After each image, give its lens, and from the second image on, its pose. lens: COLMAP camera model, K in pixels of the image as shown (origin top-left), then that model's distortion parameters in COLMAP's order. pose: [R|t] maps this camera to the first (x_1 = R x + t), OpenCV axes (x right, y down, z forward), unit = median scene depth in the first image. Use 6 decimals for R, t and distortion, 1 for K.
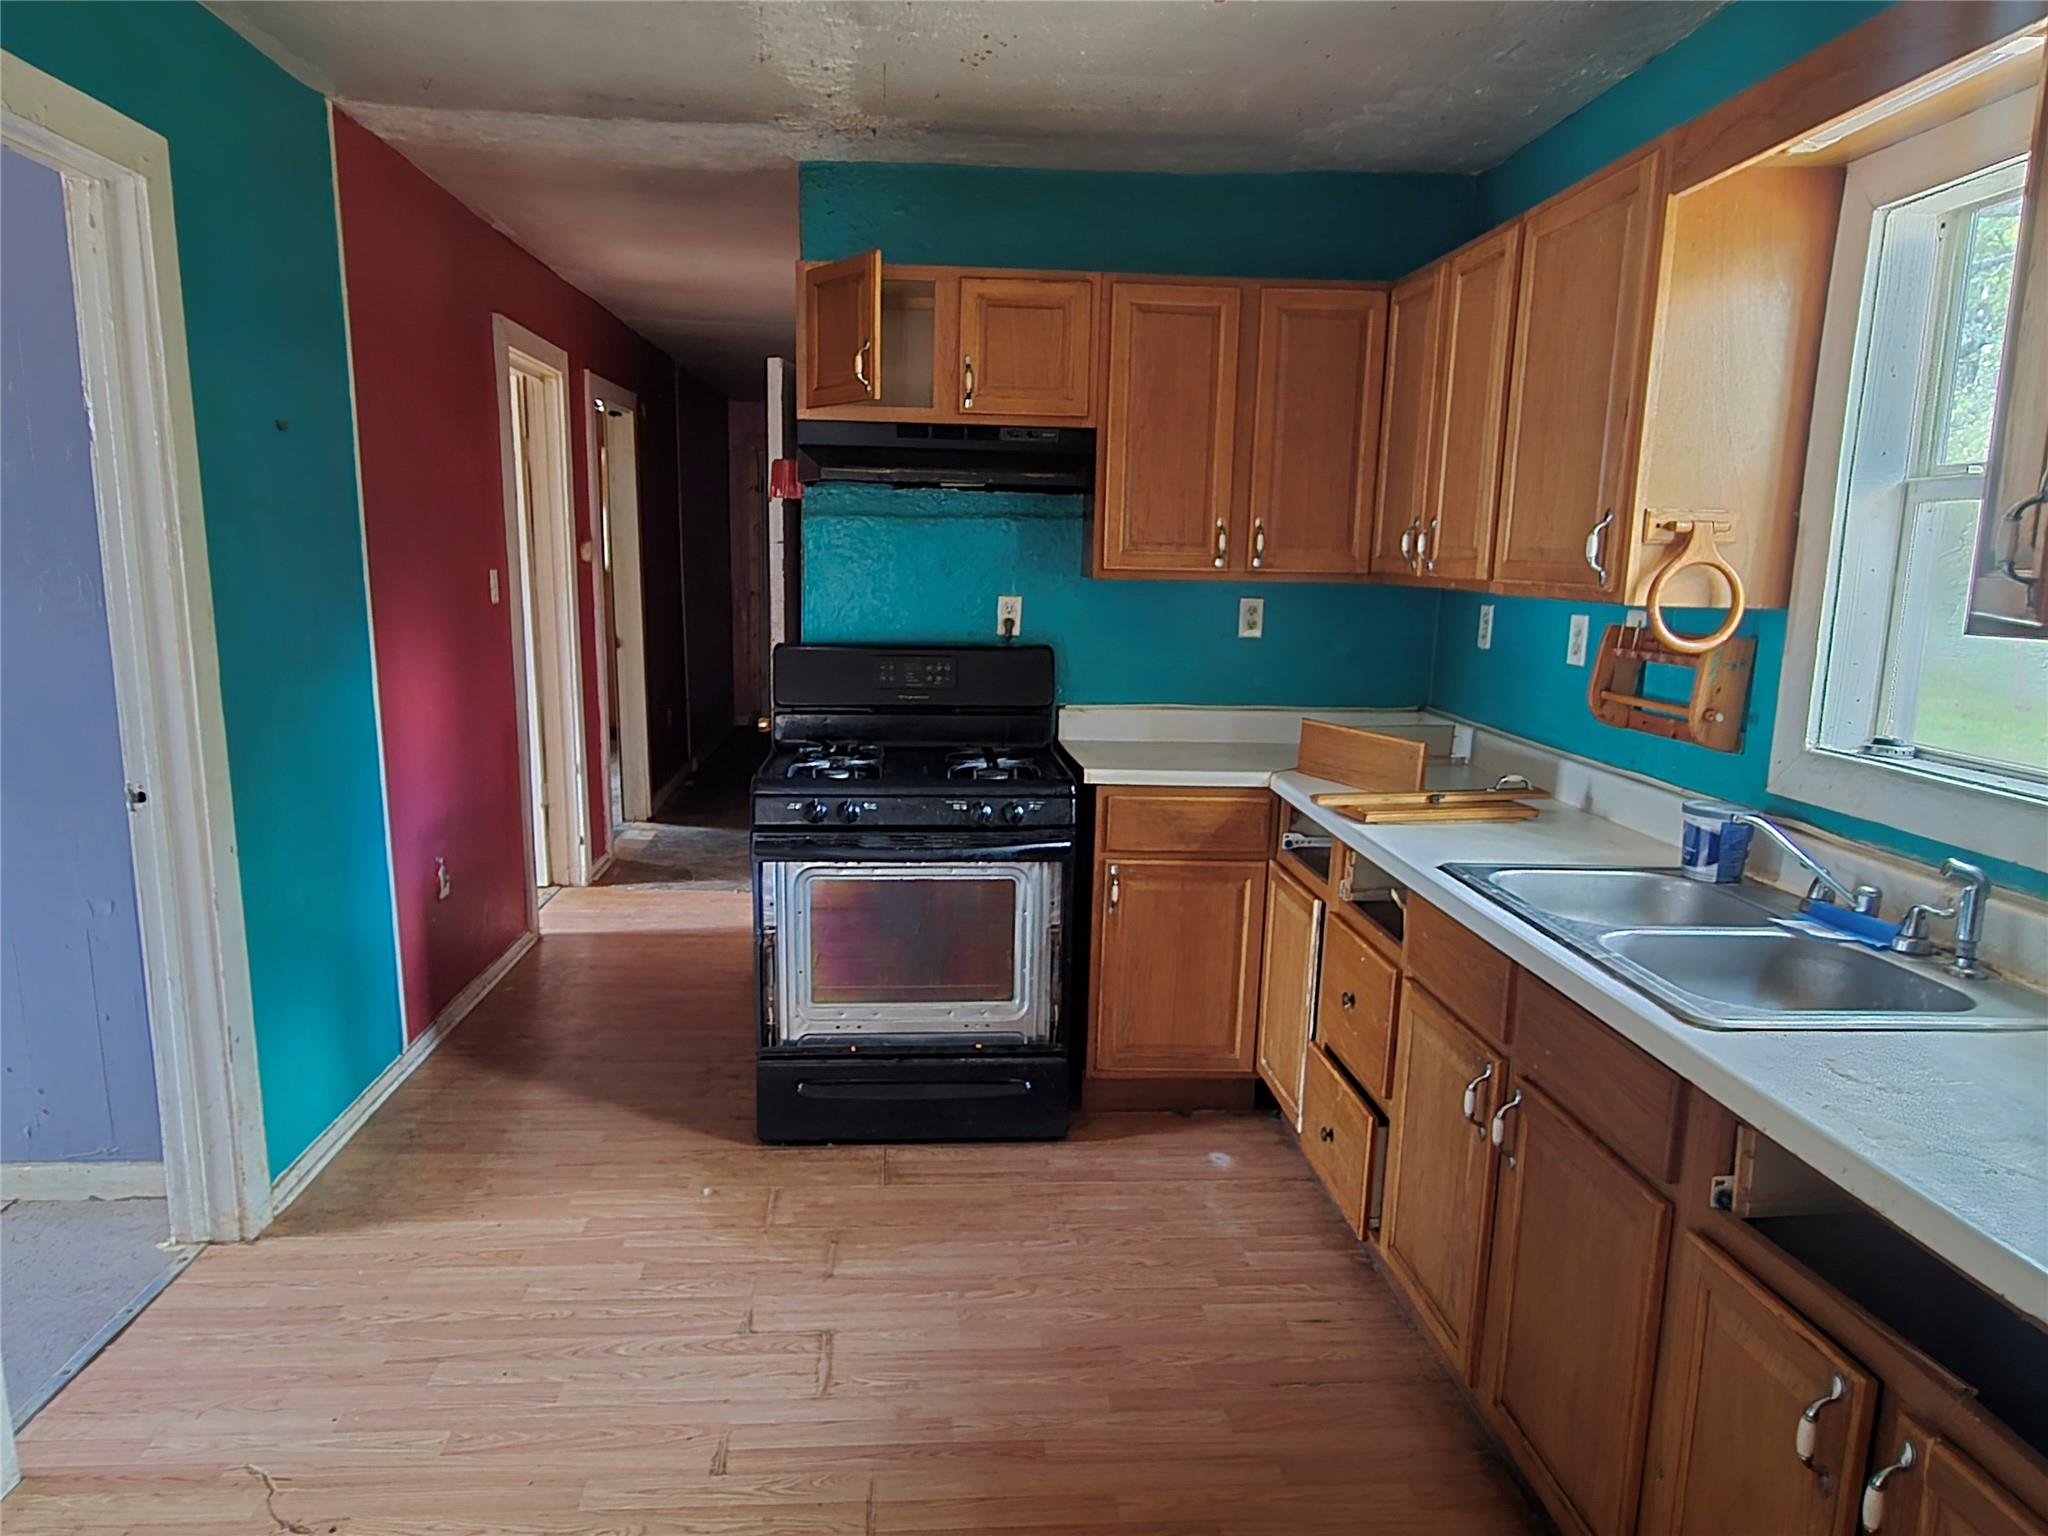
lens RADIAL K [[1359.7, 0, 1000.4], [0, 1359.7, 791.2], [0, 0, 1]] dist [-0.005845, 0.006347]
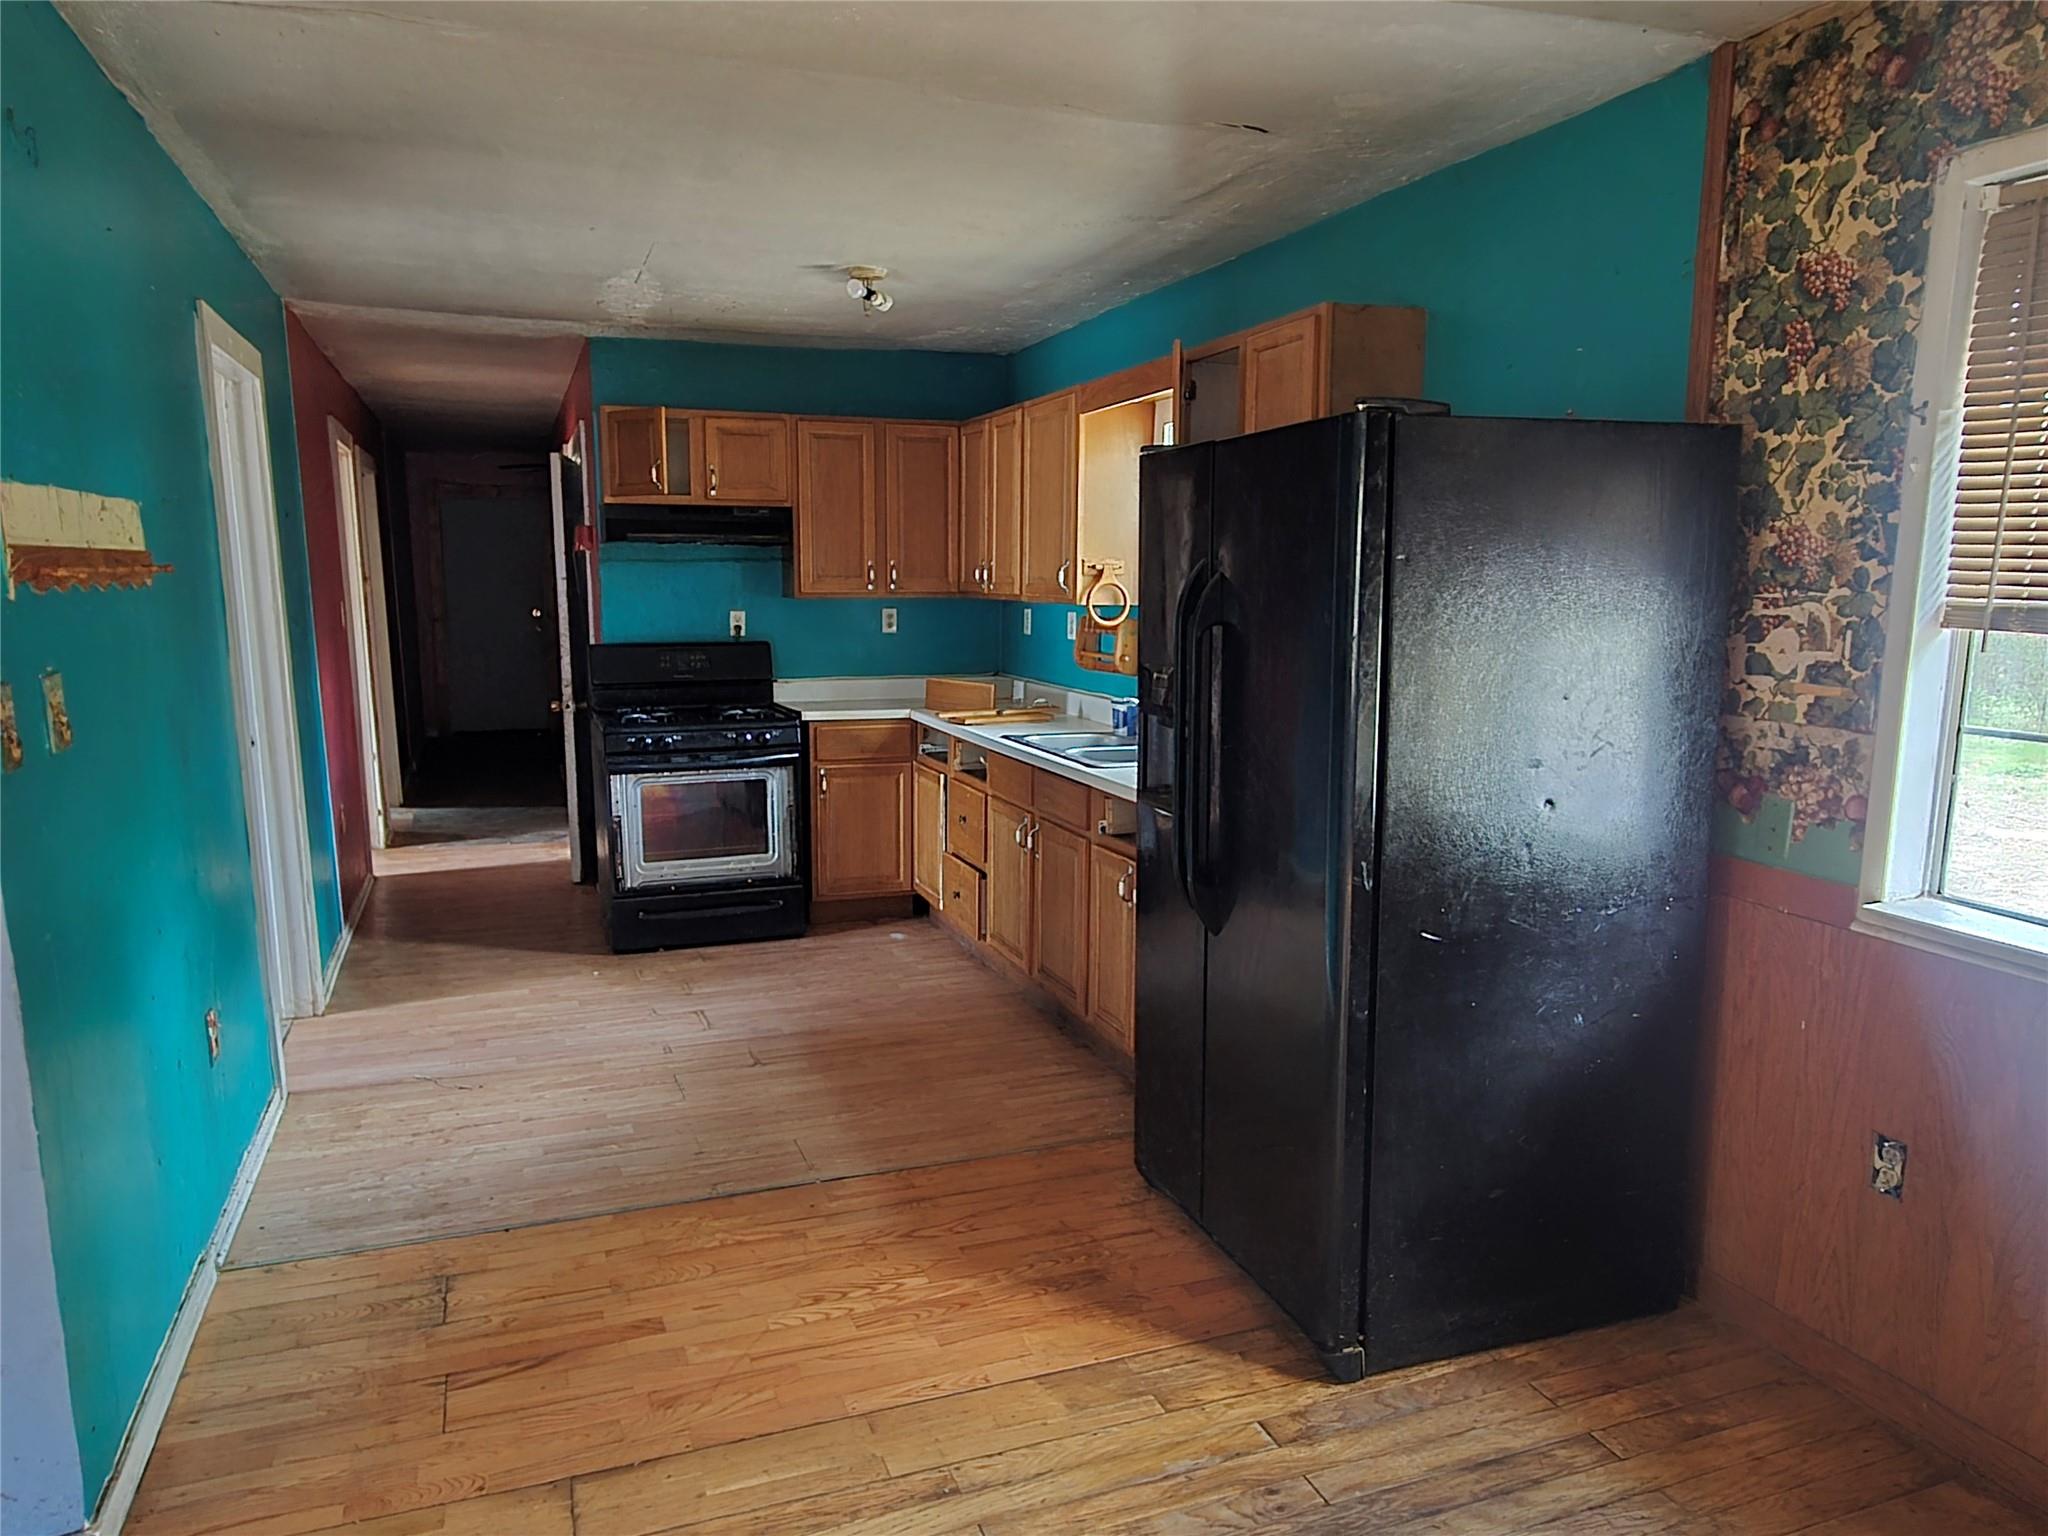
lens RADIAL K [[1359.7, 0, 1018.1], [0, 1359.7, 782.3], [0, 0, 1]] dist [-0.005845, 0.006347]
pose [[0.955117, -0.061805, 0.289710, -0.181287], [0.067520, 0.997670, -0.009762, 0.108993], [-0.288432, 0.028885, 0.957065, -0.704395]]
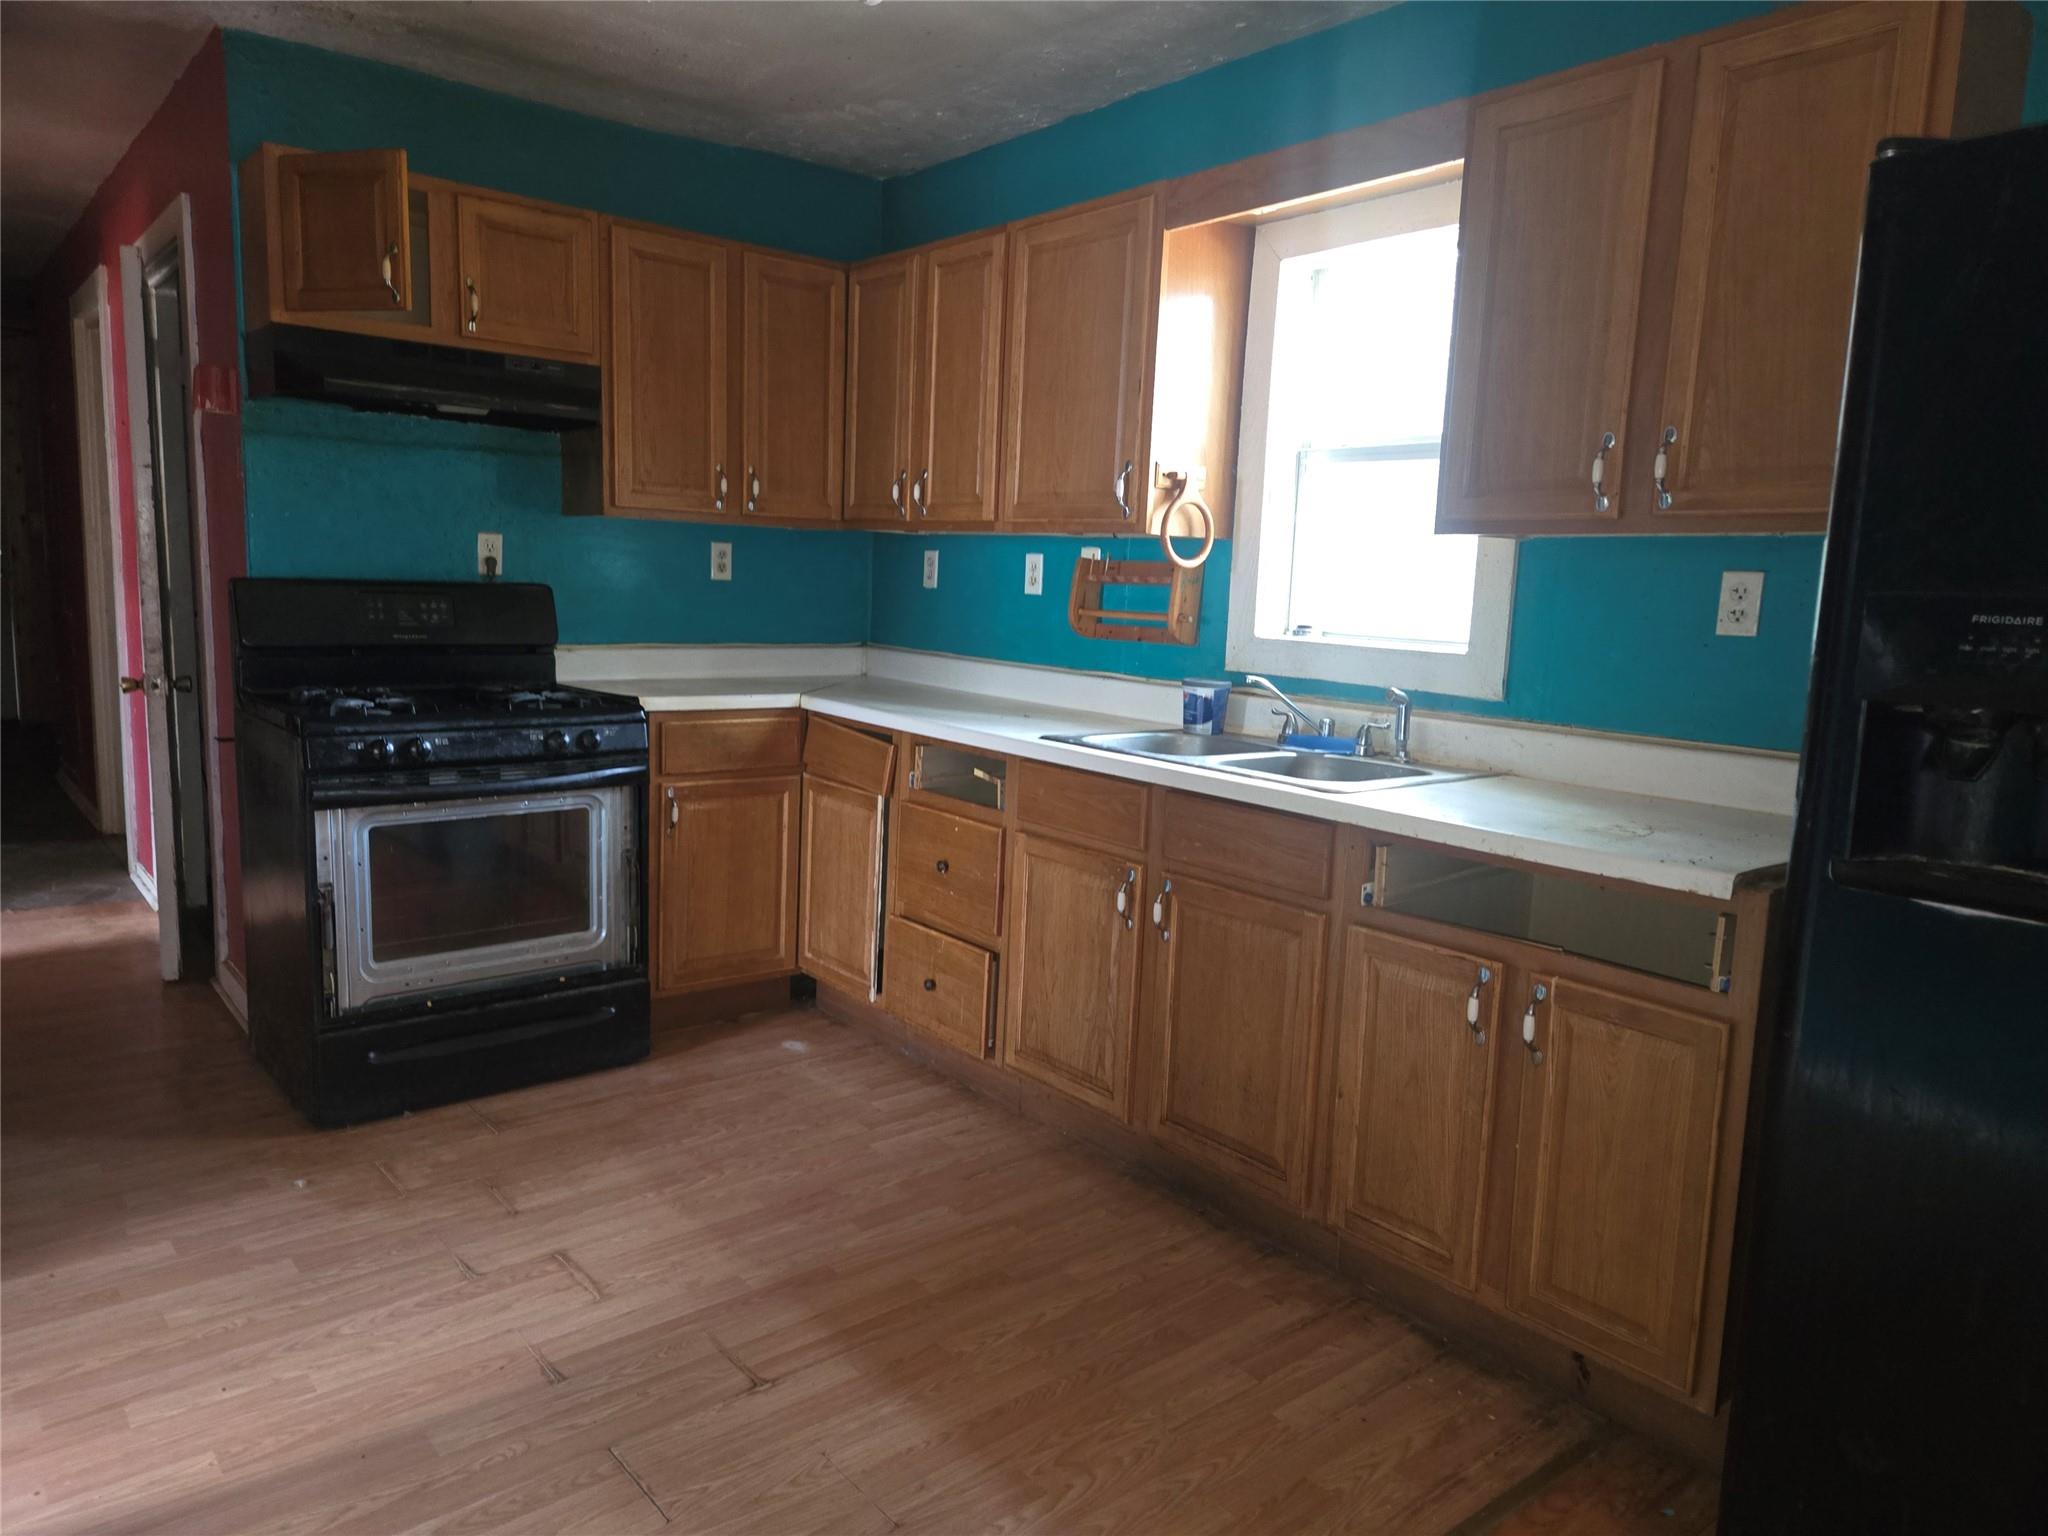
lens RADIAL K [[1369.8, 0, 1030.3], [0, 1369.8, 769.7], [0, 0, 1]] dist [0.048160, -0.025736]
pose [[0.808355, -0.074299, 0.583988, -0.324909], [0.080751, 0.996621, 0.015021, 0.049118], [-0.583131, 0.035015, 0.811623, -0.019860]]
